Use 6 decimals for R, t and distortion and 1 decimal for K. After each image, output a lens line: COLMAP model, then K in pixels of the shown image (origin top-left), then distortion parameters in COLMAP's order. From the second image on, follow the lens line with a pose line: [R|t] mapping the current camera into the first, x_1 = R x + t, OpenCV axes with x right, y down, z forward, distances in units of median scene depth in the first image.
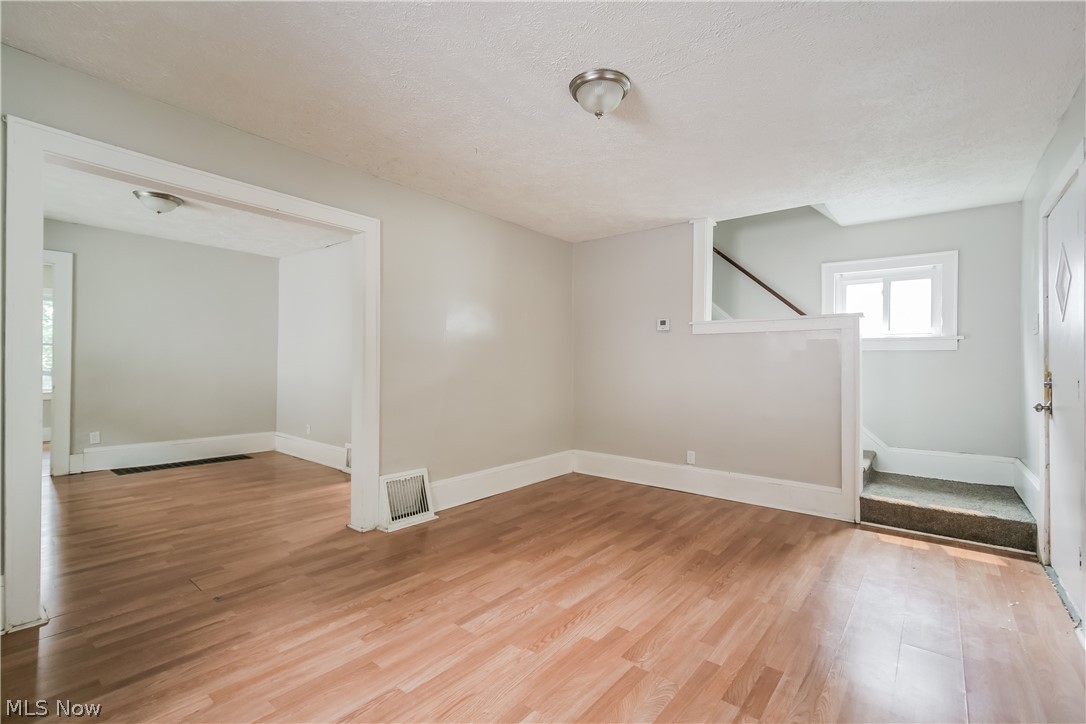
lens RADIAL K [[488.8, 0, 521.8], [0, 488.8, 361.7], [0, 0, 1]] dist [0.008573, -0.000098]
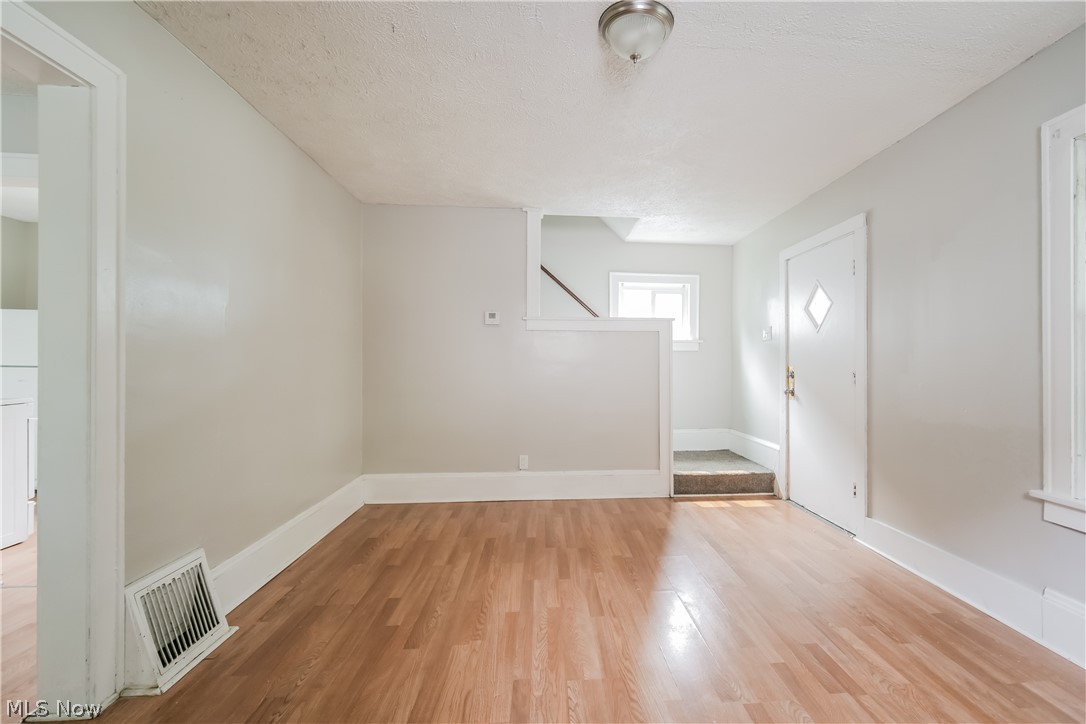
lens RADIAL K [[508.8, 0, 562.2], [0, 508.8, 360.9], [0, 0, 1]] dist [-0.002674, -0.001332]
pose [[0.695225, -0.000699, 0.718791, -0.384018], [-0.001644, 0.999995, 0.002563, 0.000367], [-0.718790, -0.002963, 0.695221, 0.353460]]
